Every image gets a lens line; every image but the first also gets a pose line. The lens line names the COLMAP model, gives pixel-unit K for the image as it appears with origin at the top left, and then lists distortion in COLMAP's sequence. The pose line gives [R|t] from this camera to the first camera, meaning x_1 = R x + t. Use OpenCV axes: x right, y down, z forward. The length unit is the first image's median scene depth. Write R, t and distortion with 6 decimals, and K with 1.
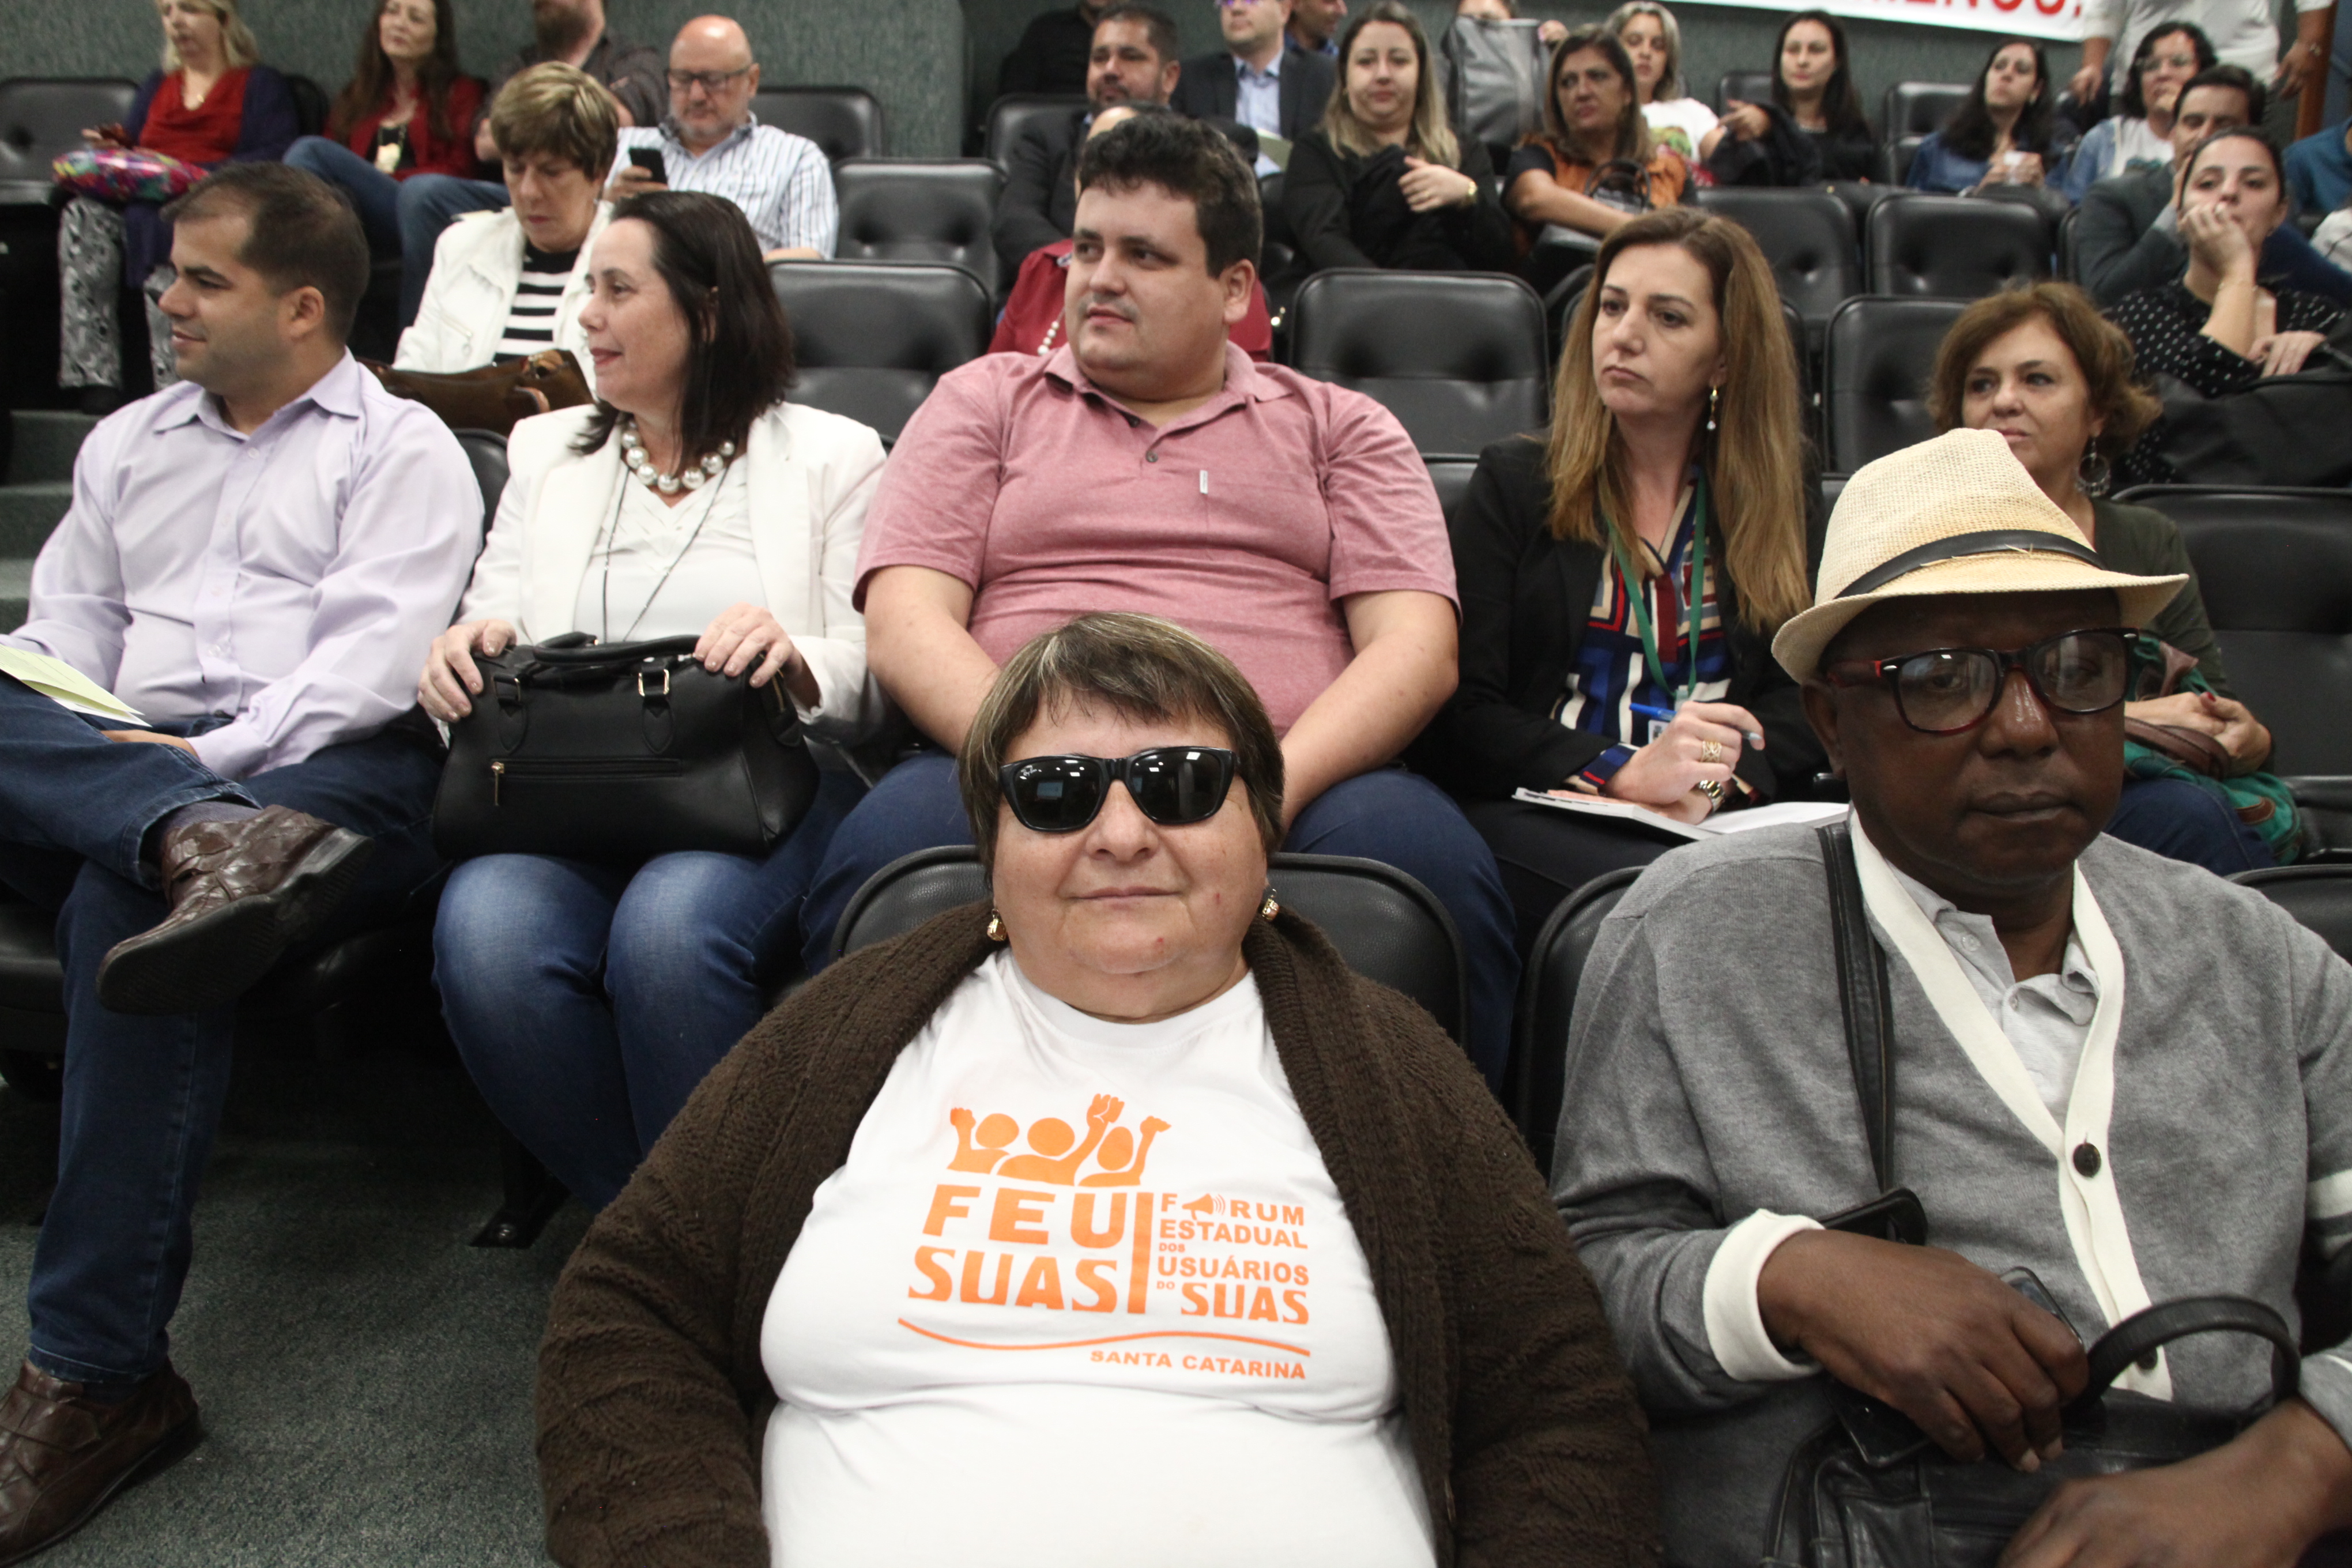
lens RADIAL K [[1861.8, 0, 1176.0], [0, 1861.8, 784.0], [0, 0, 1]] dist [-0.160968, 0.117060]
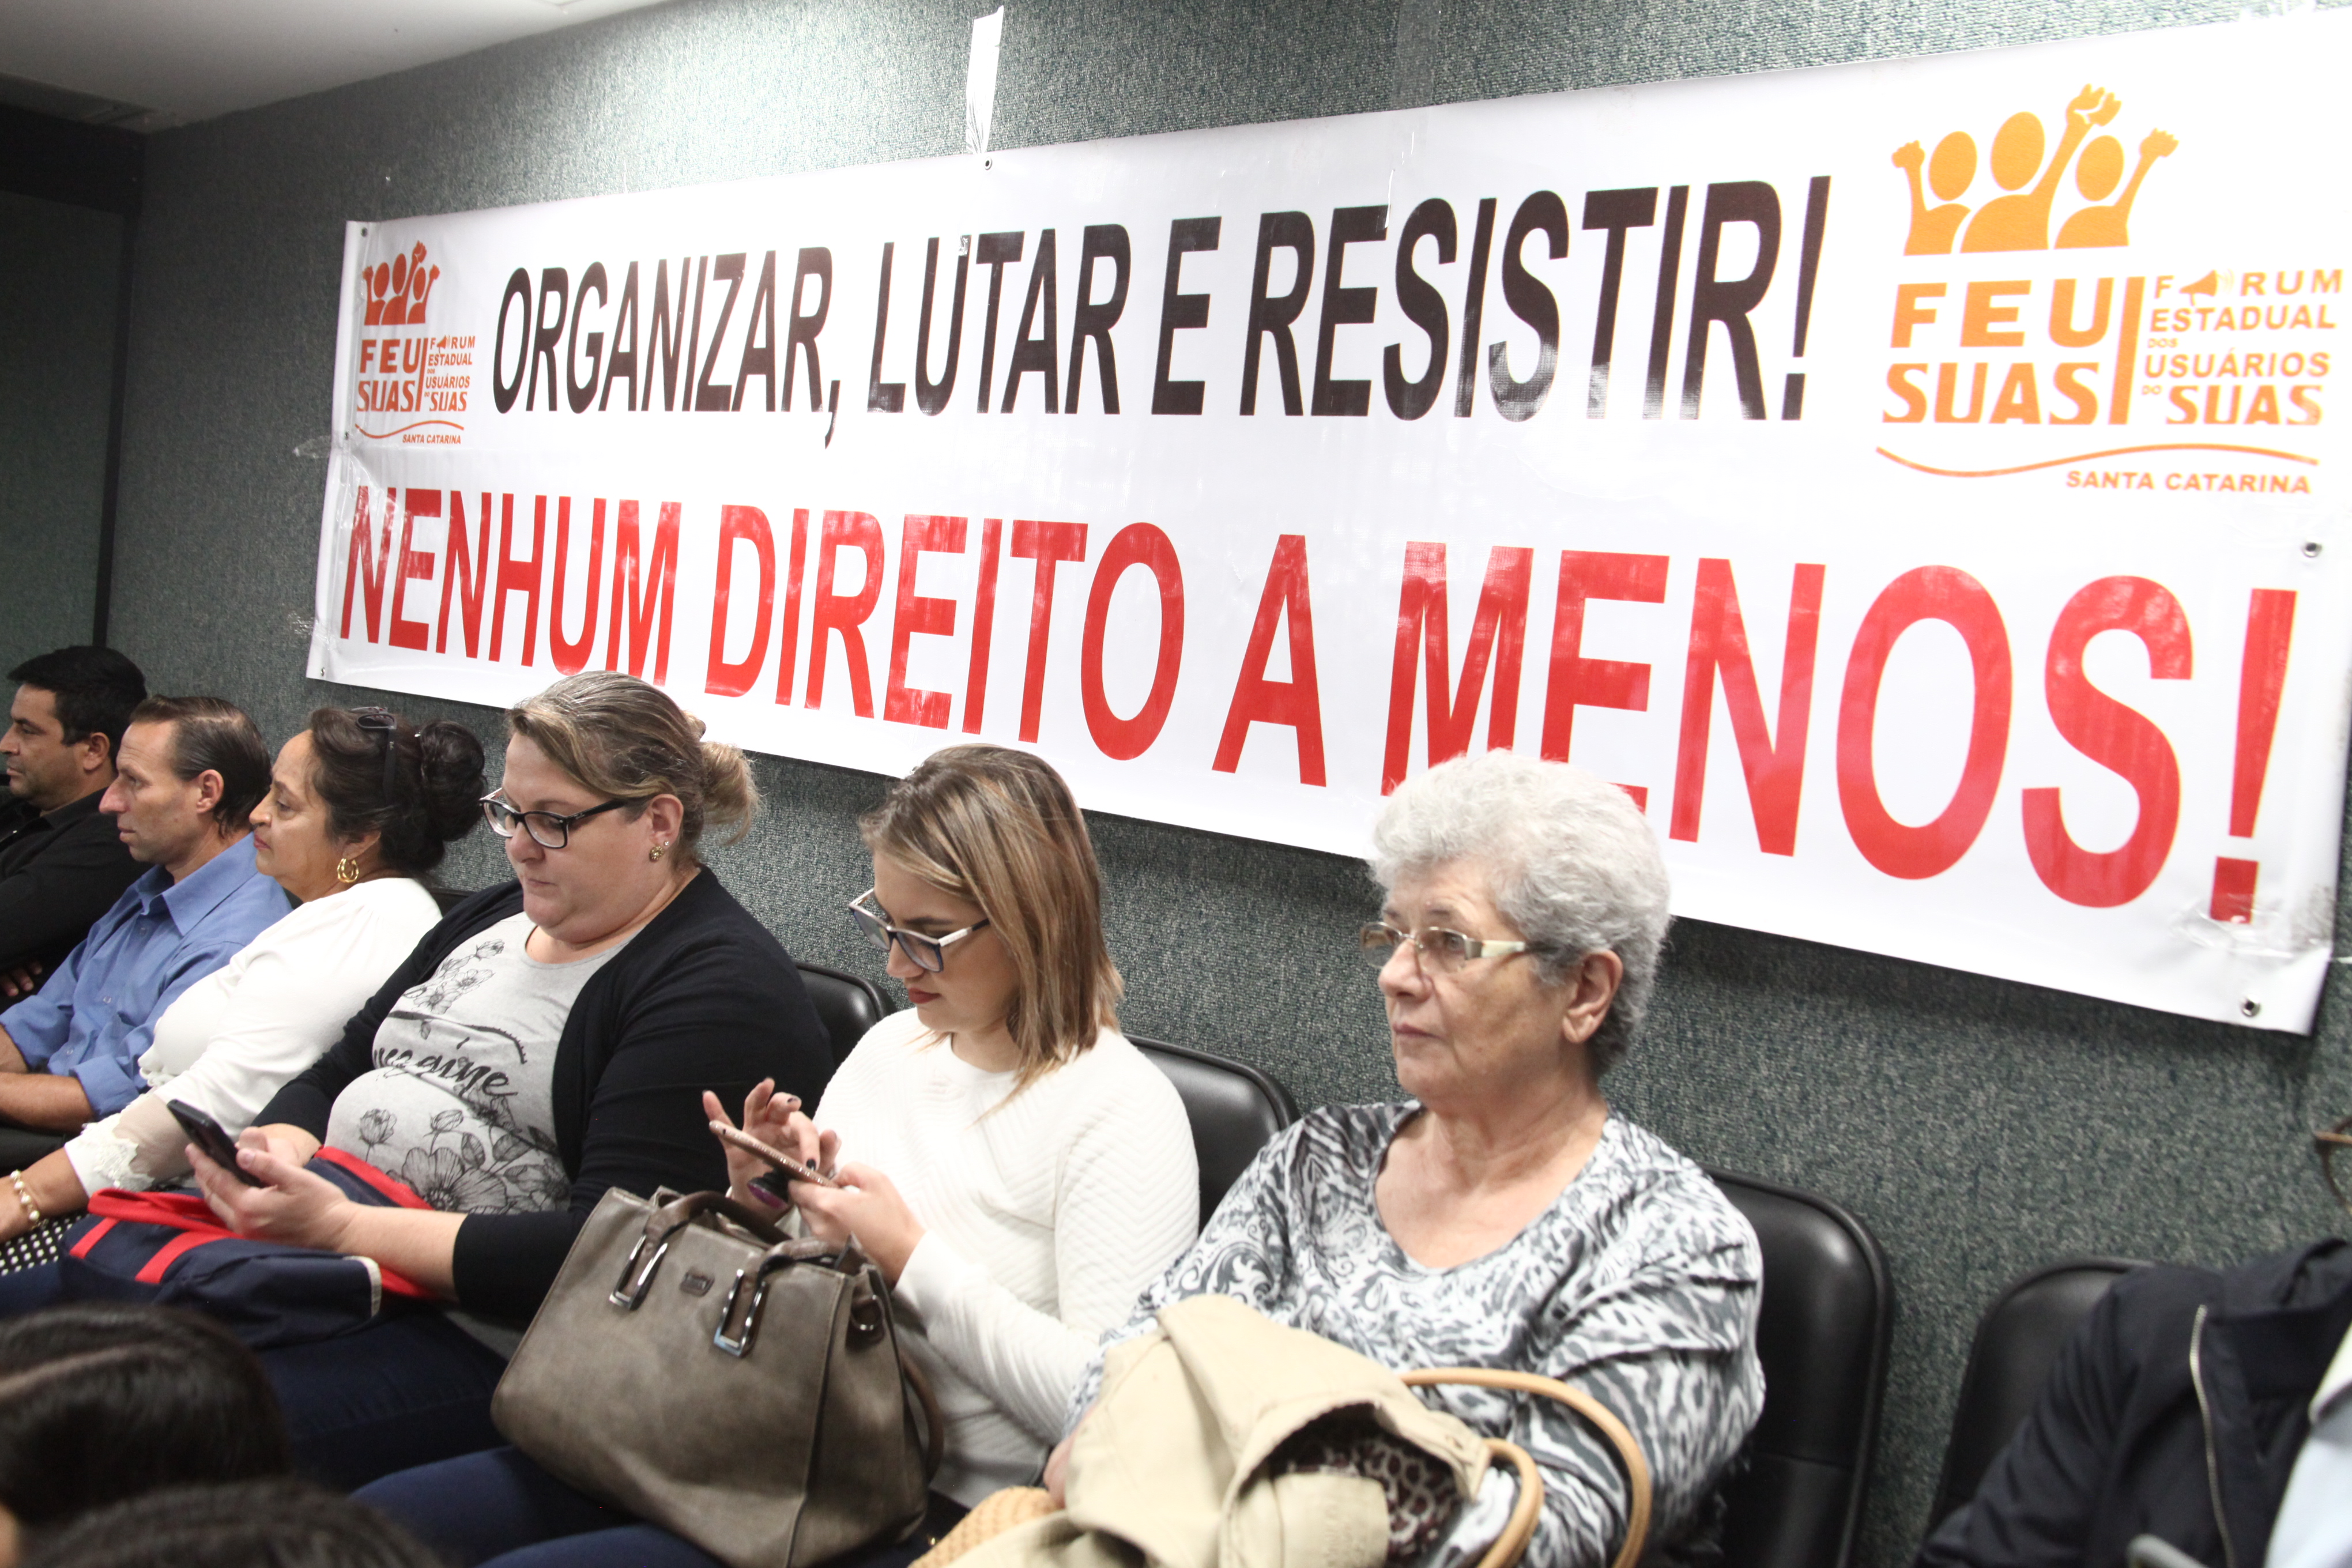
lens RADIAL K [[2429.5, 0, 1176.0], [0, 2429.5, 784.0], [0, 0, 1]] dist [-0.079363, 0.157497]
pose [[0.921677, 0.031683, -0.386662, 0.015635], [0.140020, 0.902317, 0.407698, -0.114043], [0.361809, -0.429907, 0.827209, -0.284817]]
